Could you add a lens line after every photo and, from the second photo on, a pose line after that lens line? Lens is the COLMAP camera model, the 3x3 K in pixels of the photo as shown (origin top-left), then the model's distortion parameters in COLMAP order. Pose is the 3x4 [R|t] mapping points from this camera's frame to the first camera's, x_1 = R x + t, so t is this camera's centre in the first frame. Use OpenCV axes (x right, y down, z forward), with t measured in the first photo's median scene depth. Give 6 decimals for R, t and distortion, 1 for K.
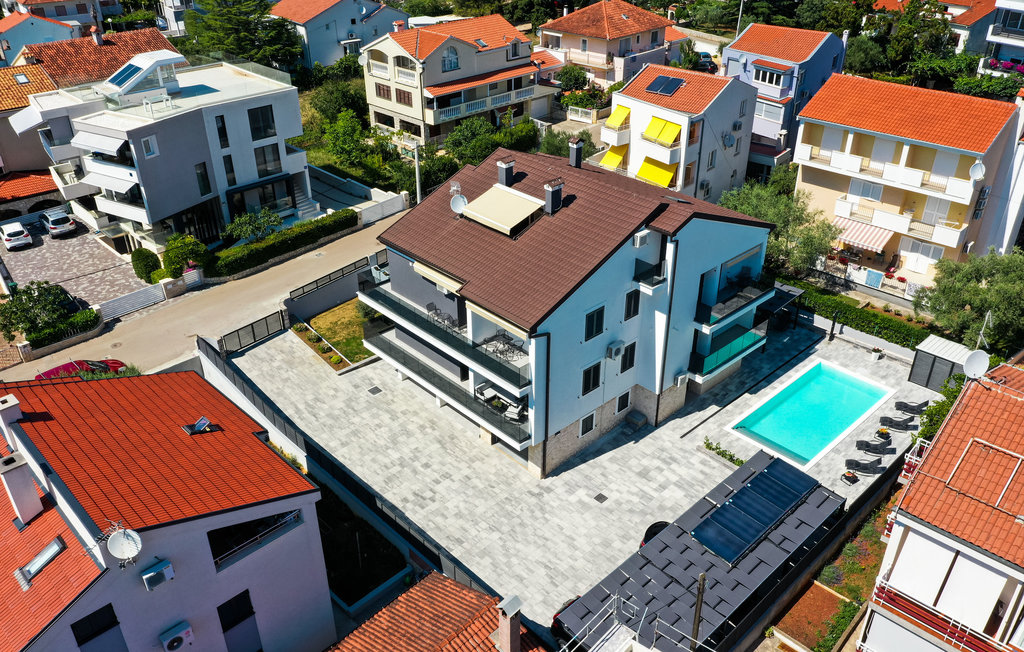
lens RADIAL K [[807.5, 0, 512.0], [0, 807.5, 326.0], [0, 0, 1]] dist [-0.004218, -0.001602]
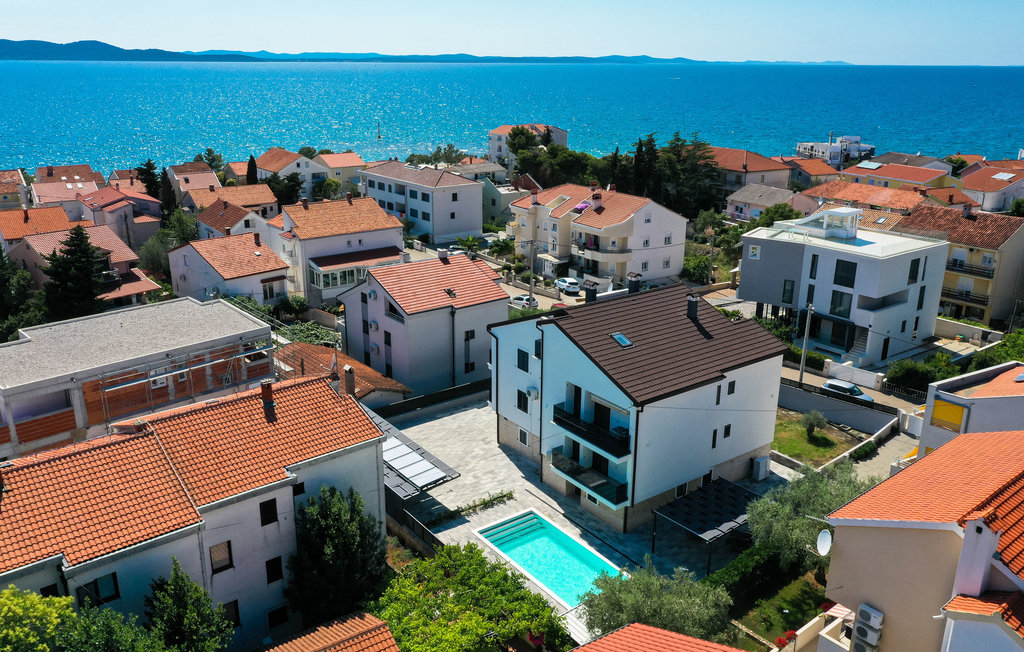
lens RADIAL K [[807.5, 0, 512.0], [0, 807.5, 326.0], [0, 0, 1]] dist [-0.004218, -0.001602]
pose [[-0.133174, 0.299513, -0.944752, 0.957189], [-0.505691, 0.799287, 0.324680, -0.337062], [0.852374, 0.520992, 0.045017, 0.567486]]
